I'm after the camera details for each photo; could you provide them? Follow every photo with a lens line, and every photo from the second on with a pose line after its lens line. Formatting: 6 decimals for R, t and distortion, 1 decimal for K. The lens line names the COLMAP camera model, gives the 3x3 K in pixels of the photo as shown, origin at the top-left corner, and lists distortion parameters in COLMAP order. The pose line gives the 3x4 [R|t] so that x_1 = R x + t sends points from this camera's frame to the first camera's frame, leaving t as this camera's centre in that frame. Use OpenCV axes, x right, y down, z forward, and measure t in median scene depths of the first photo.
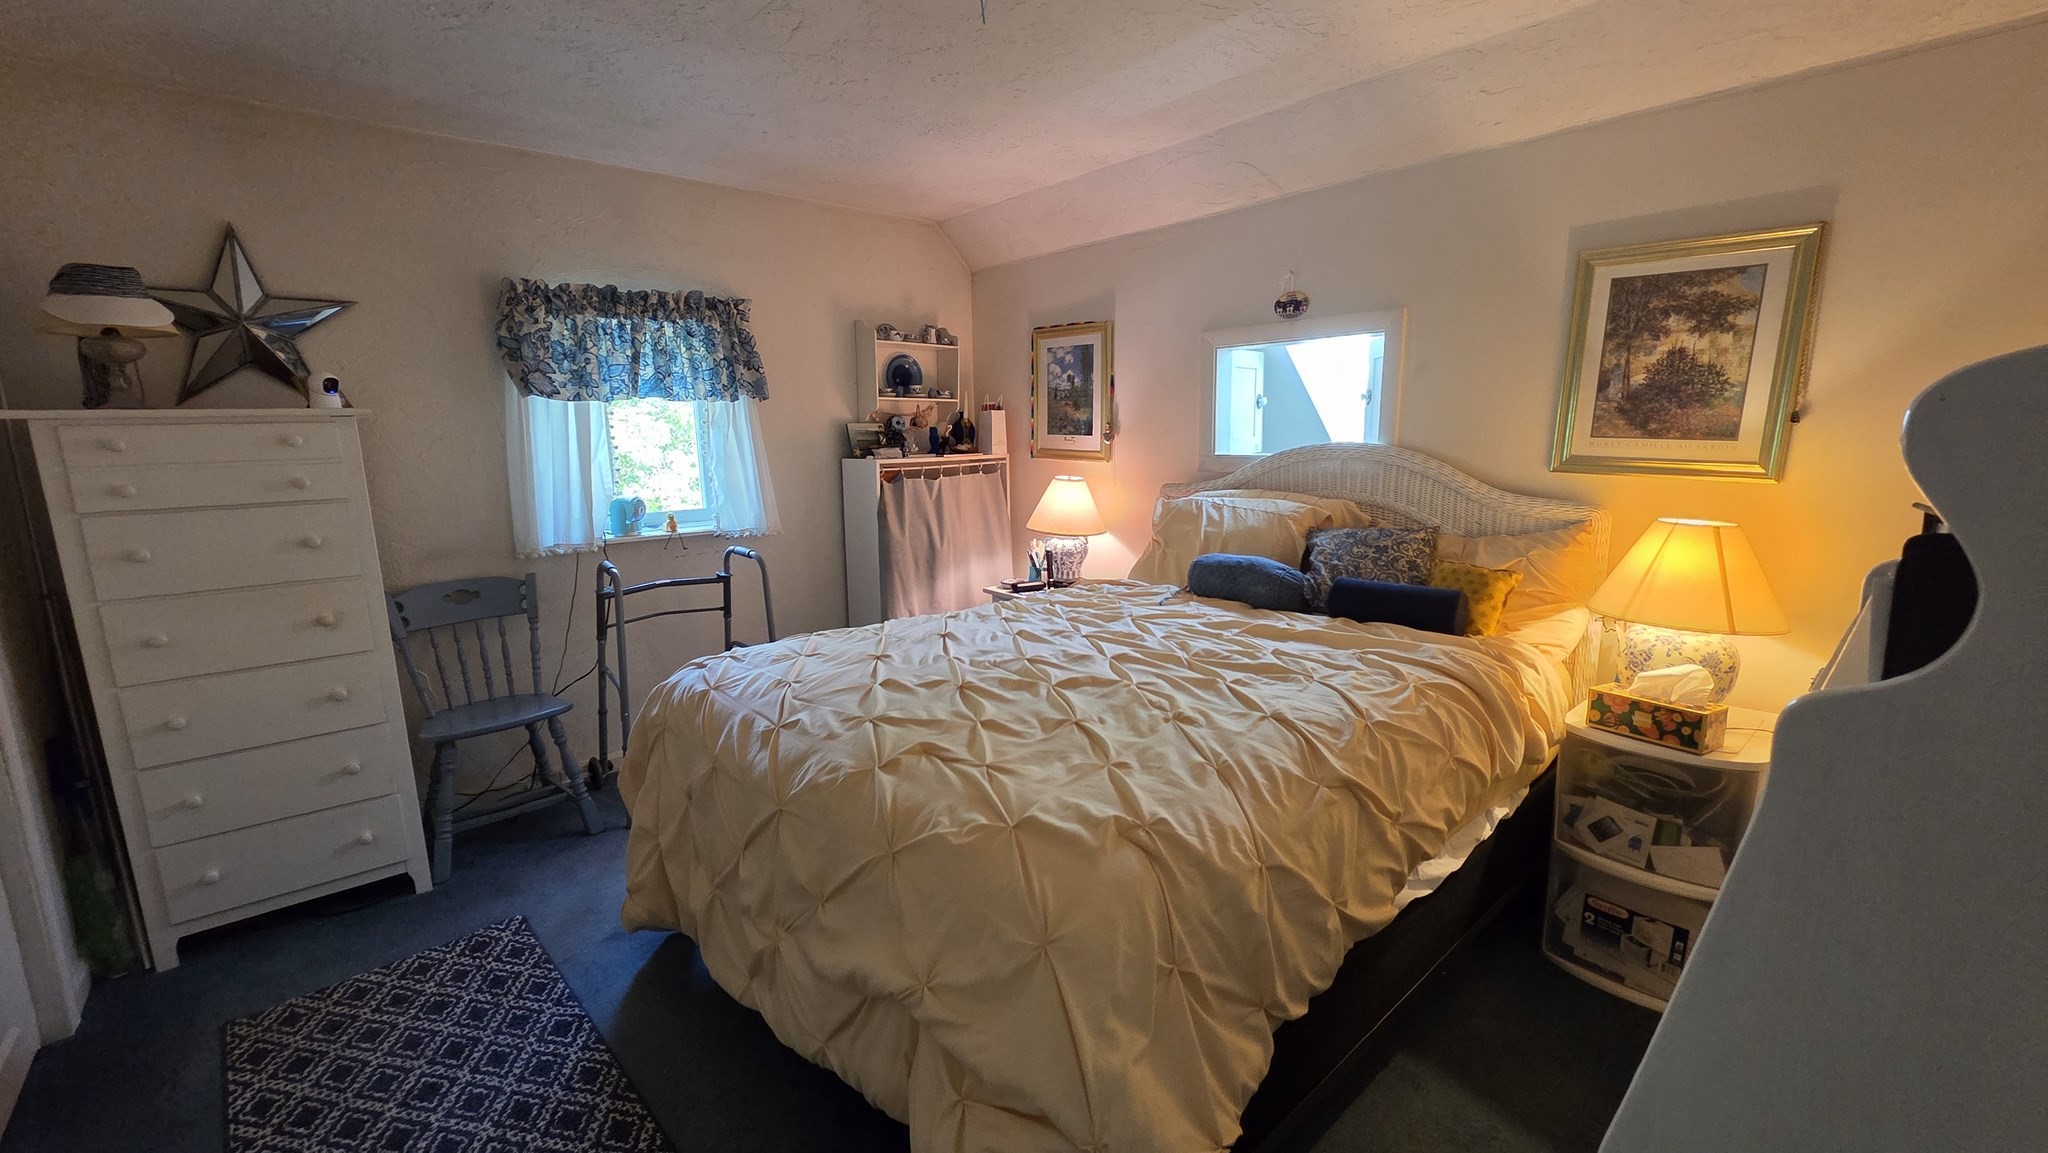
lens RADIAL K [[828.7, 0, 1024.0], [0, 828.7, 576.5], [0, 0, 1]] dist [0.000323, -0.000267]
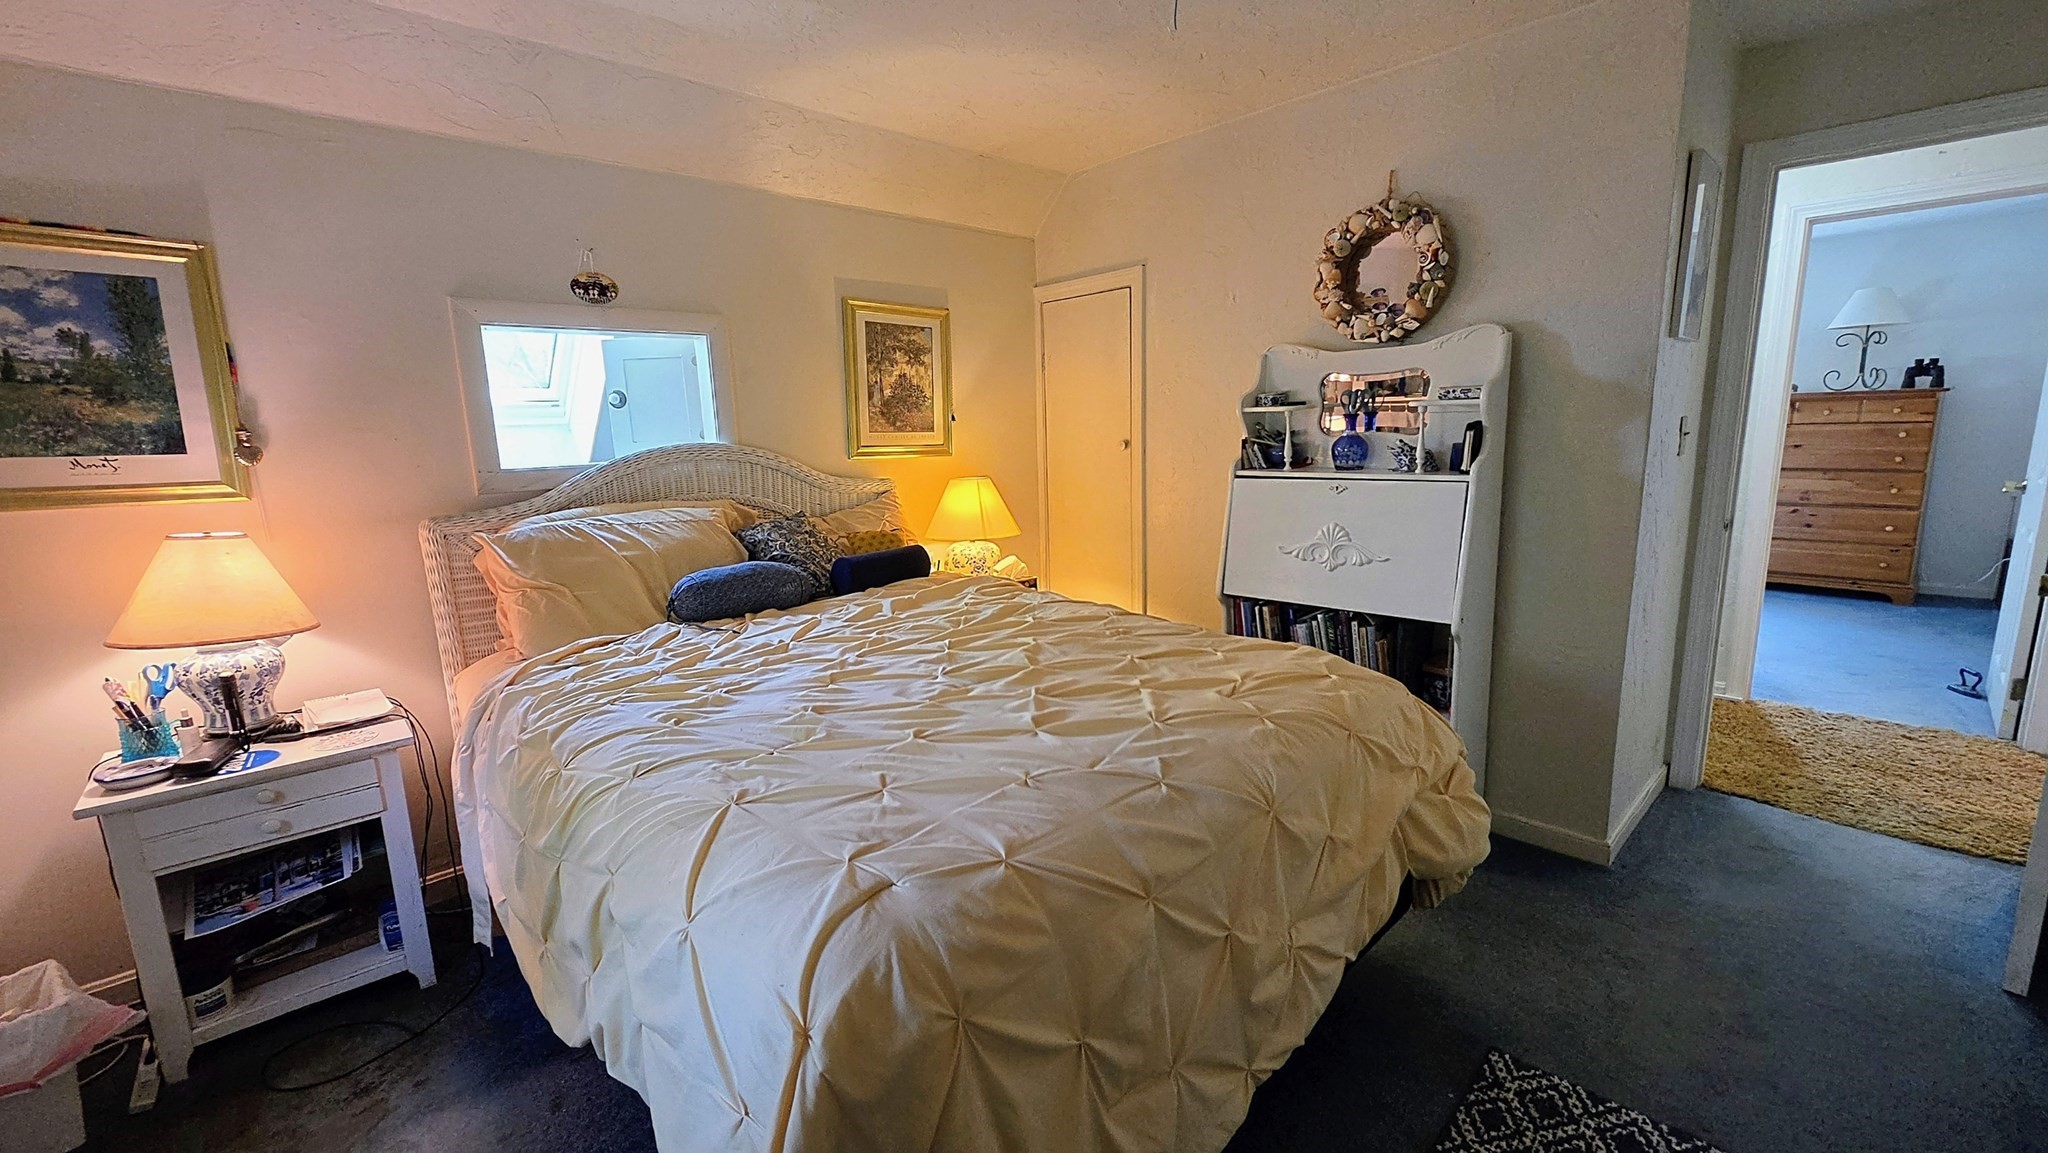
lens RADIAL K [[828.7, 0, 1024.0], [0, 828.7, 576.5], [0, 0, 1]] dist [0.000323, -0.000267]
pose [[-0.034094, -0.166204, 0.985502, -0.734697], [0.210129, 0.962842, 0.169652, -0.114052], [-0.977079, 0.212867, 0.002097, 0.779607]]
